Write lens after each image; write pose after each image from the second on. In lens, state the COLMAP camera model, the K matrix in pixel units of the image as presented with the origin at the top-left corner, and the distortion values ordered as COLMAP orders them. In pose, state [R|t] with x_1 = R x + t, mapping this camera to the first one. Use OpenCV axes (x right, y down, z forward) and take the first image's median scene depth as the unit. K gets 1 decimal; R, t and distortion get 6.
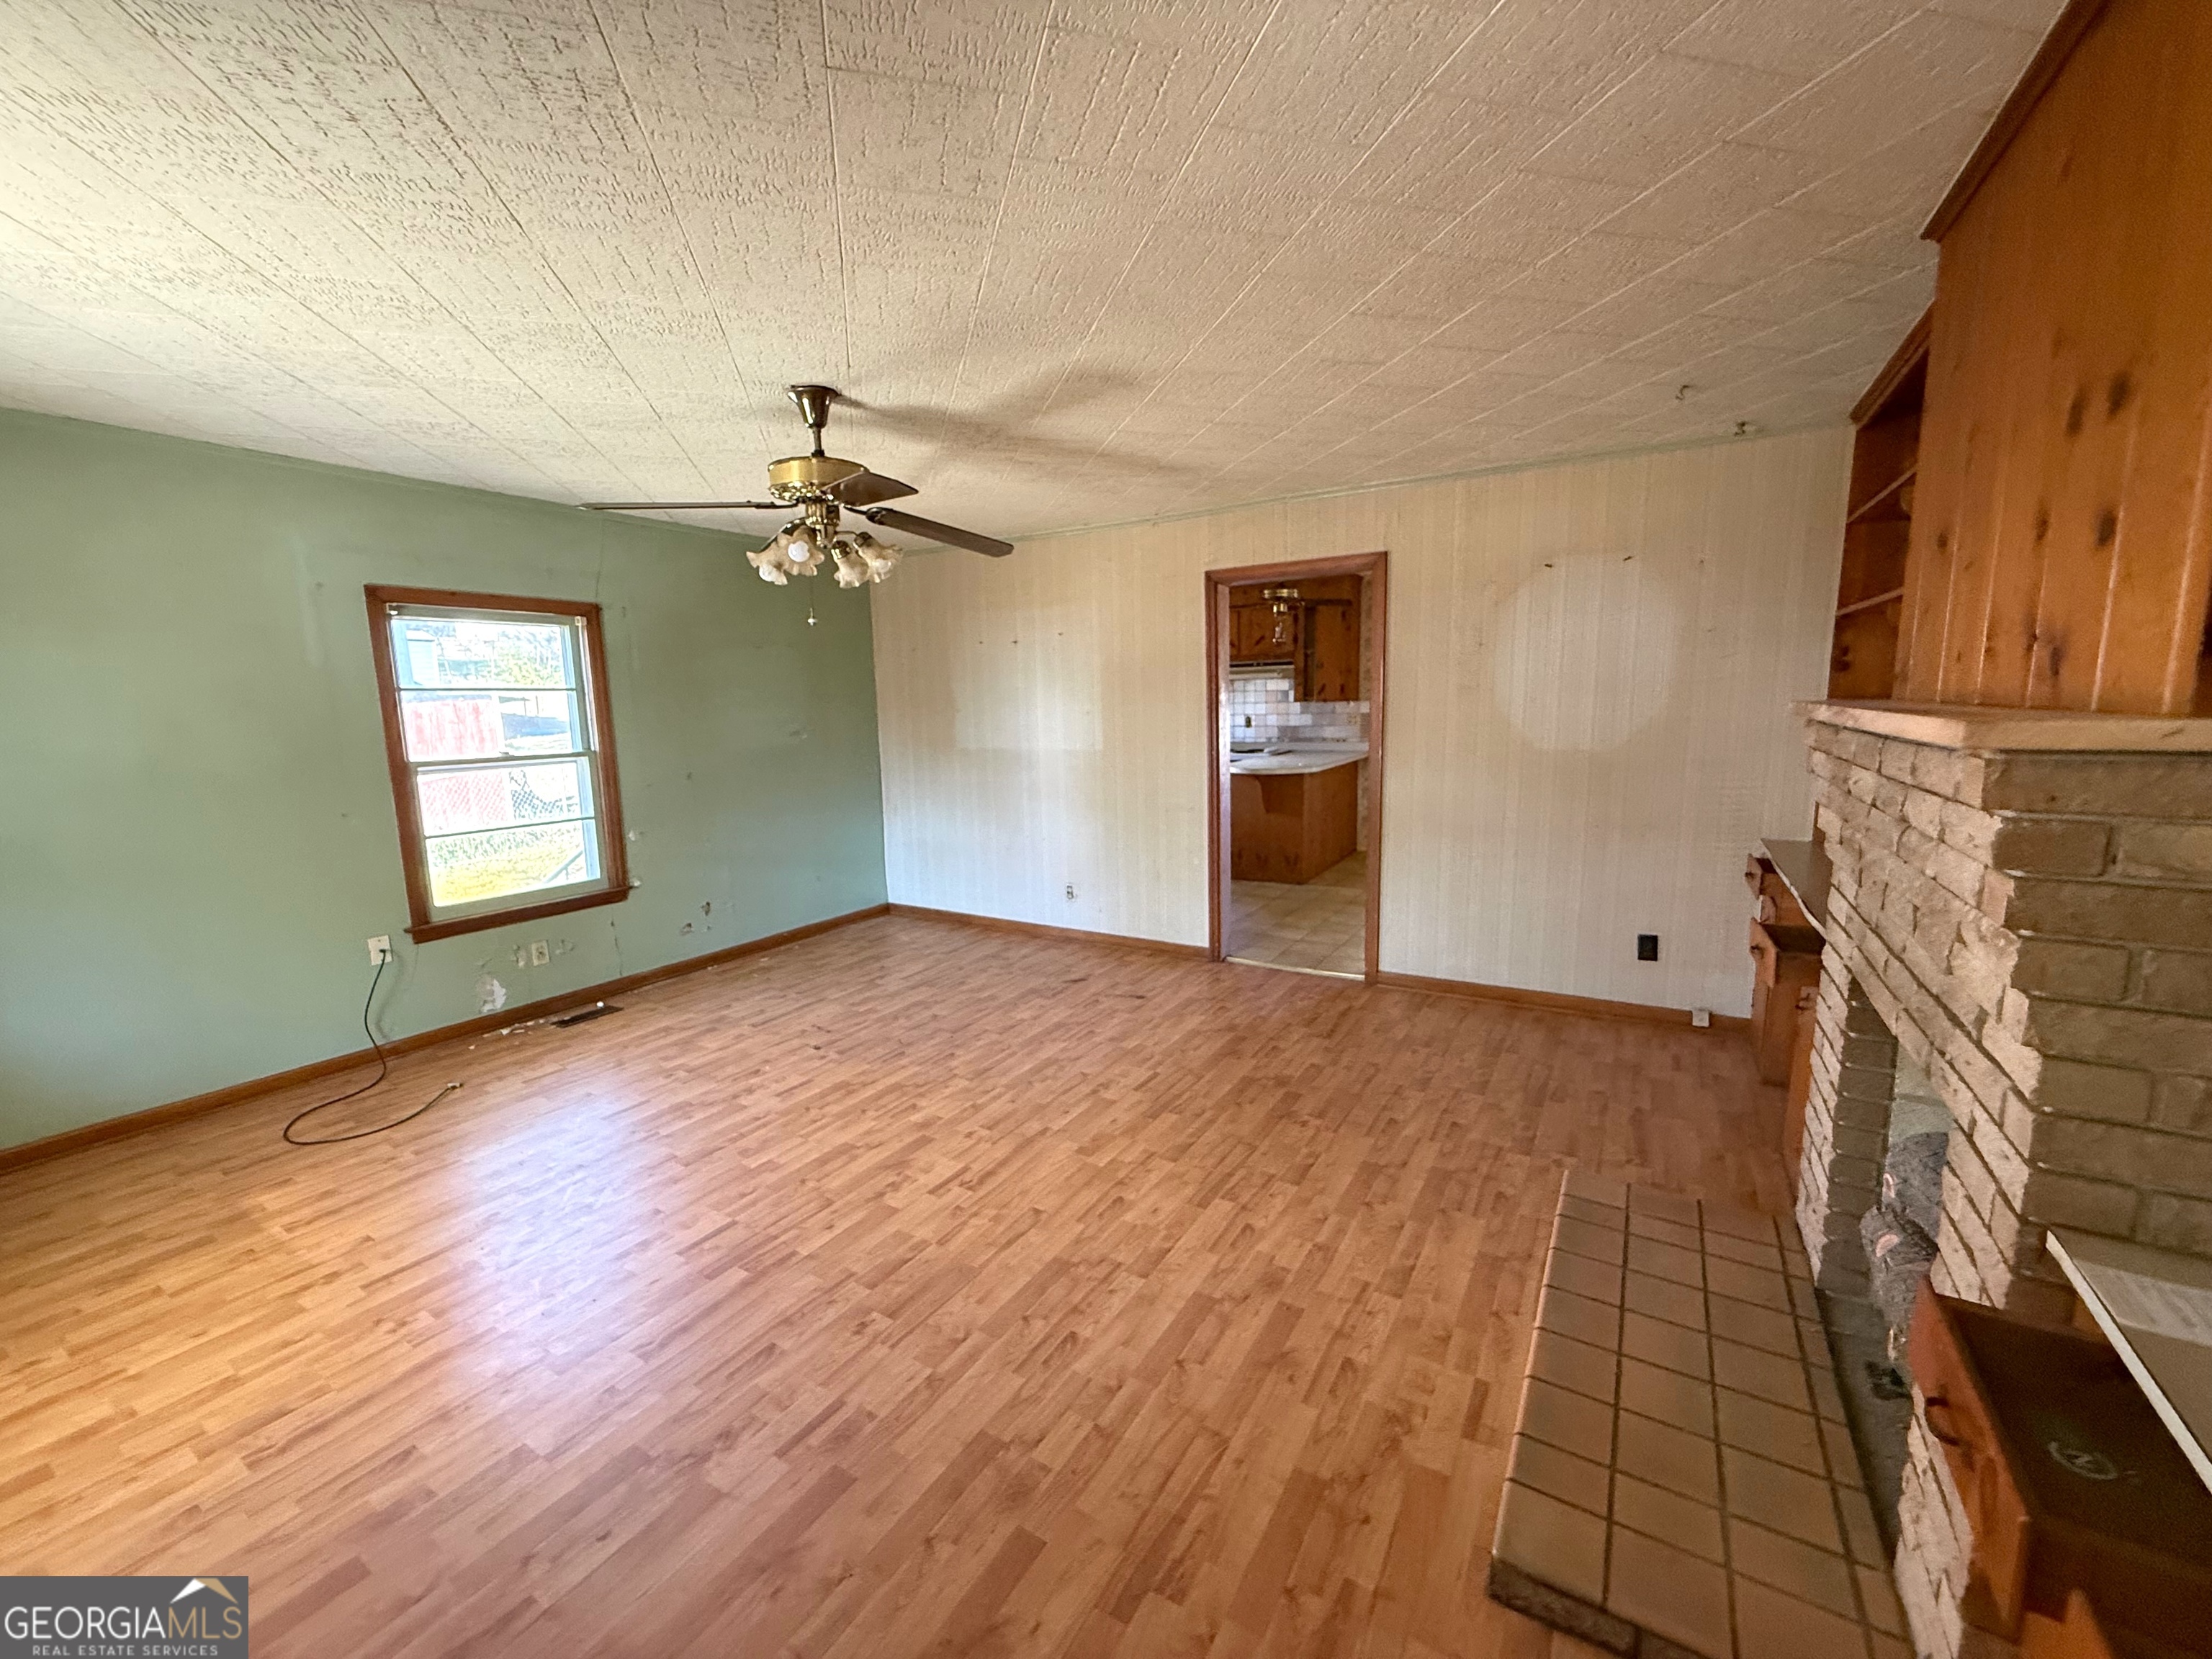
lens RADIAL K [[888.3, 0, 1095.8], [0, 888.3, 827.2], [0, 0, 1]] dist [-0.000278, 0.000025]
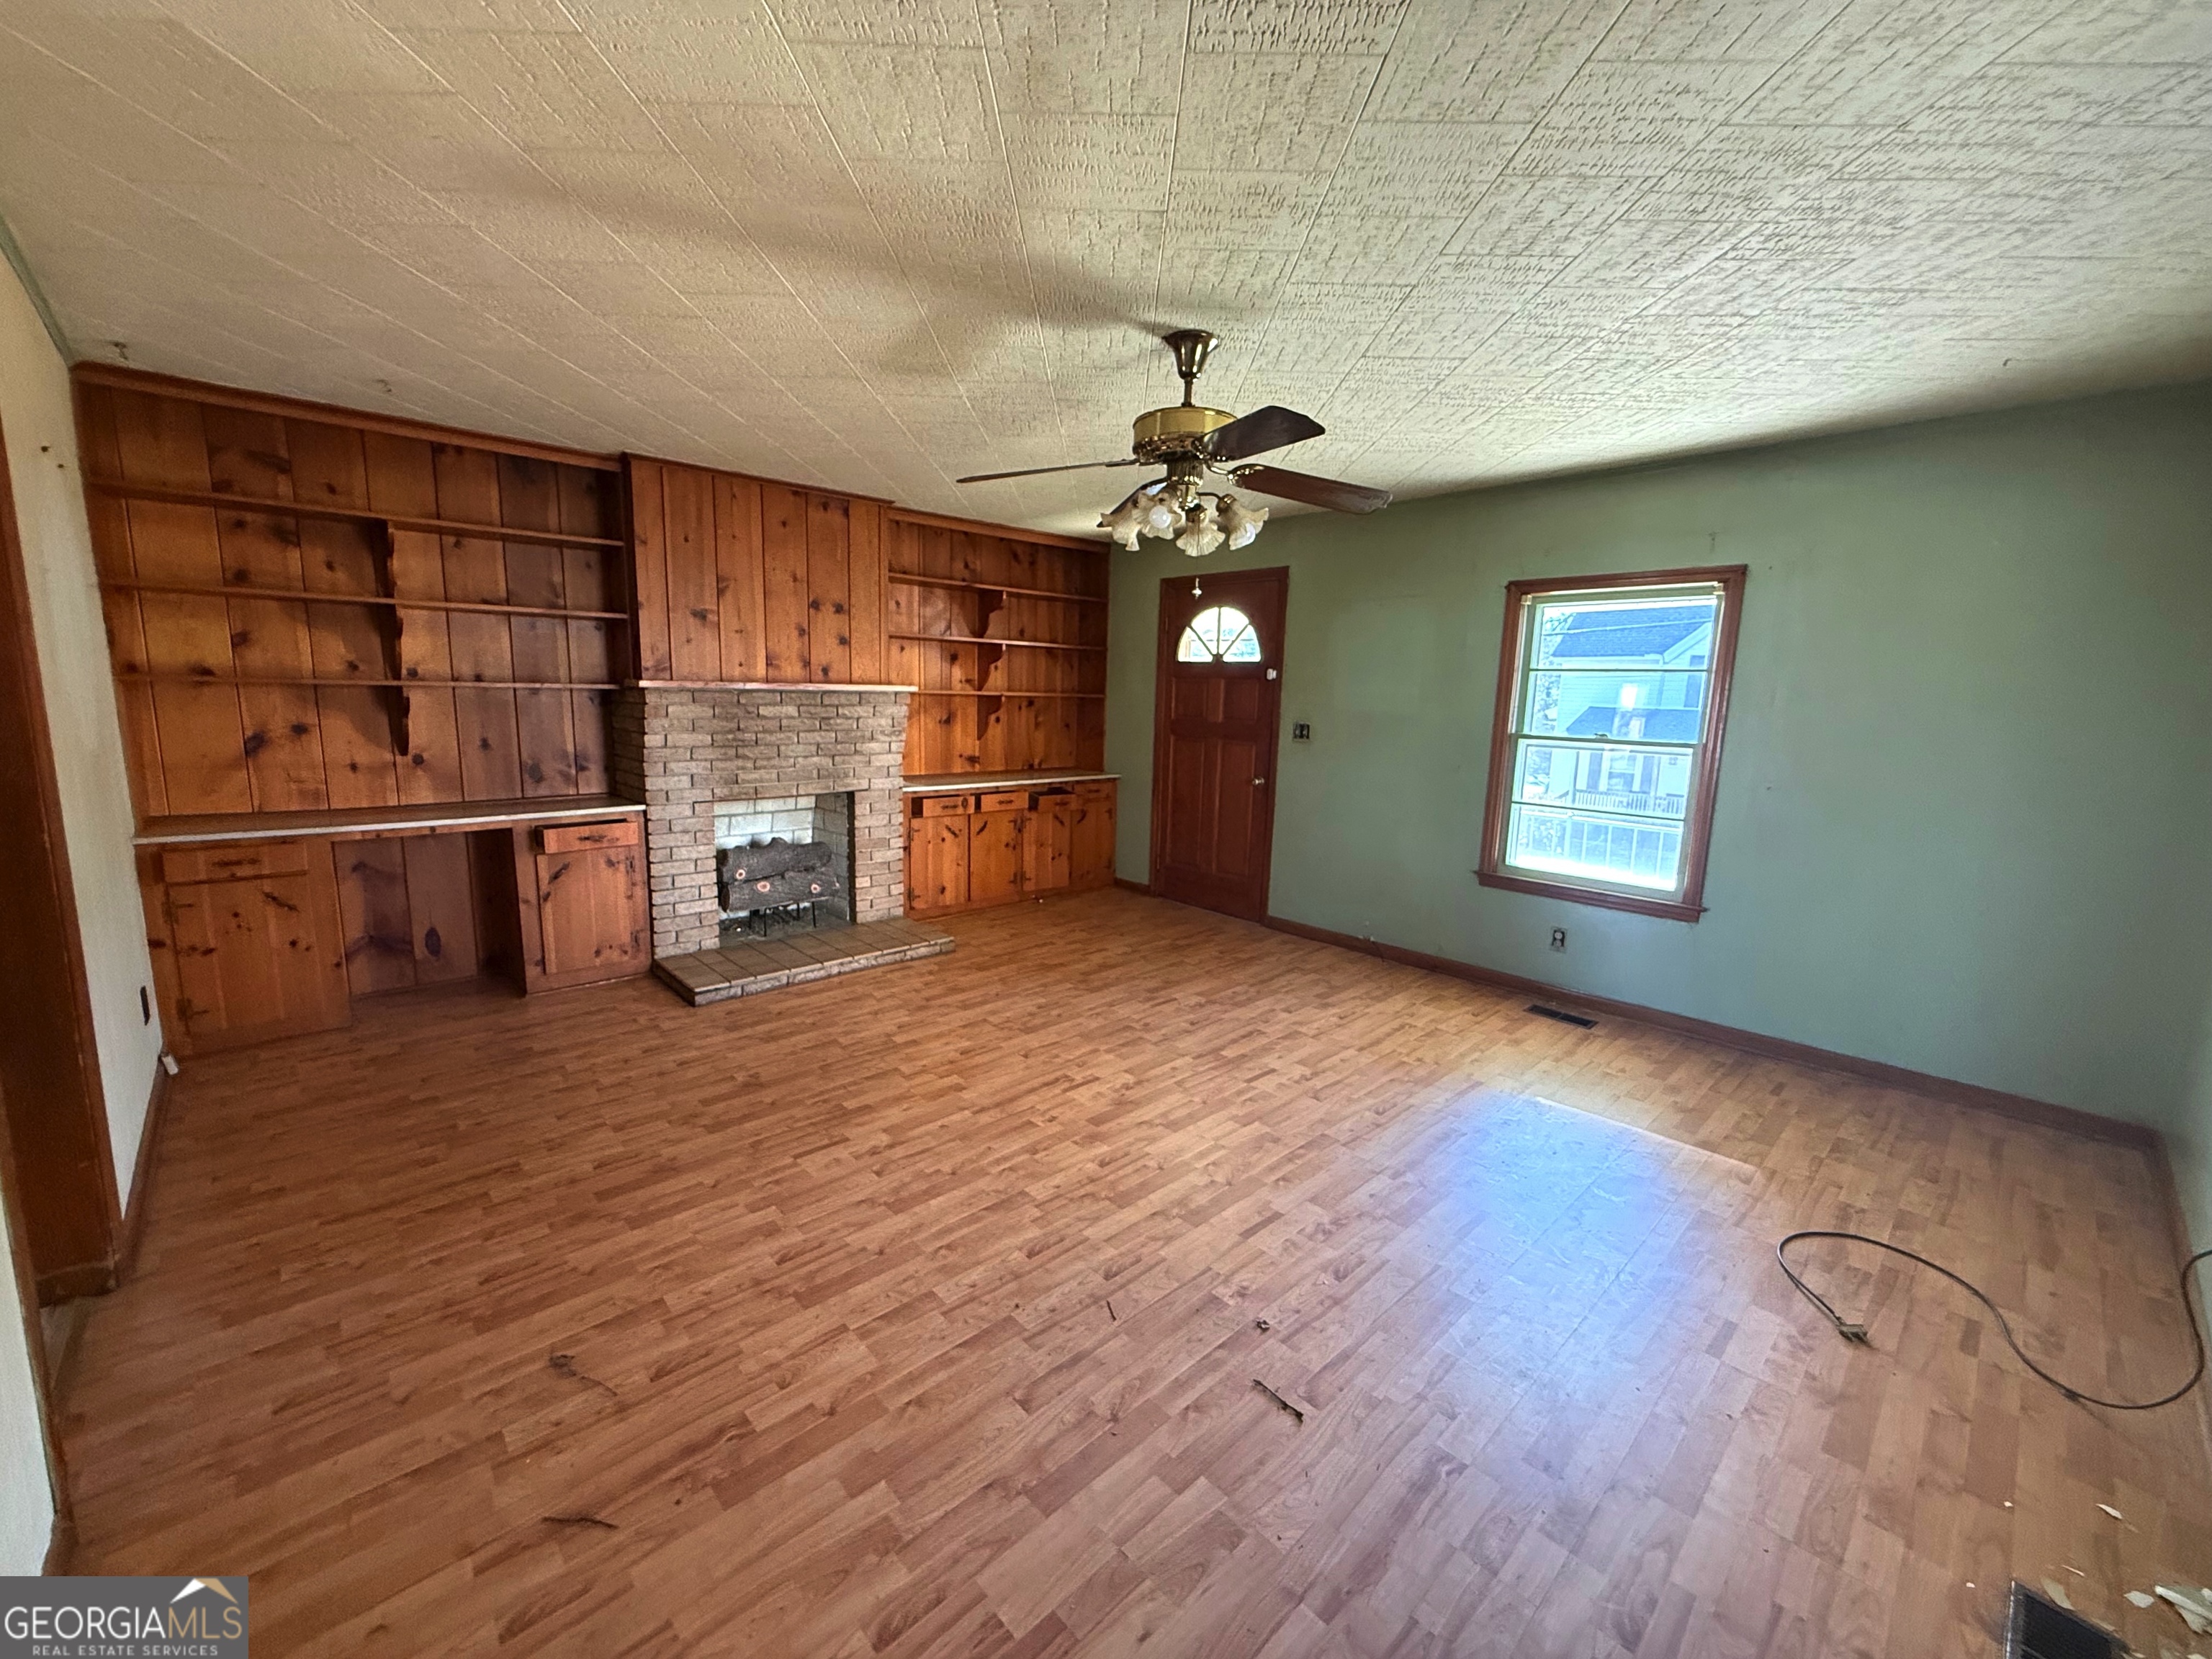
lens RADIAL K [[888.3, 0, 1103.0], [0, 888.3, 824.0], [0, 0, 1]] dist [-0.000278, 0.000025]
pose [[-0.966937, -0.041449, 0.251623, -0.451159], [0.033350, 0.957675, 0.285913, -0.259543], [-0.252824, 0.284852, -0.924629, 1.885279]]
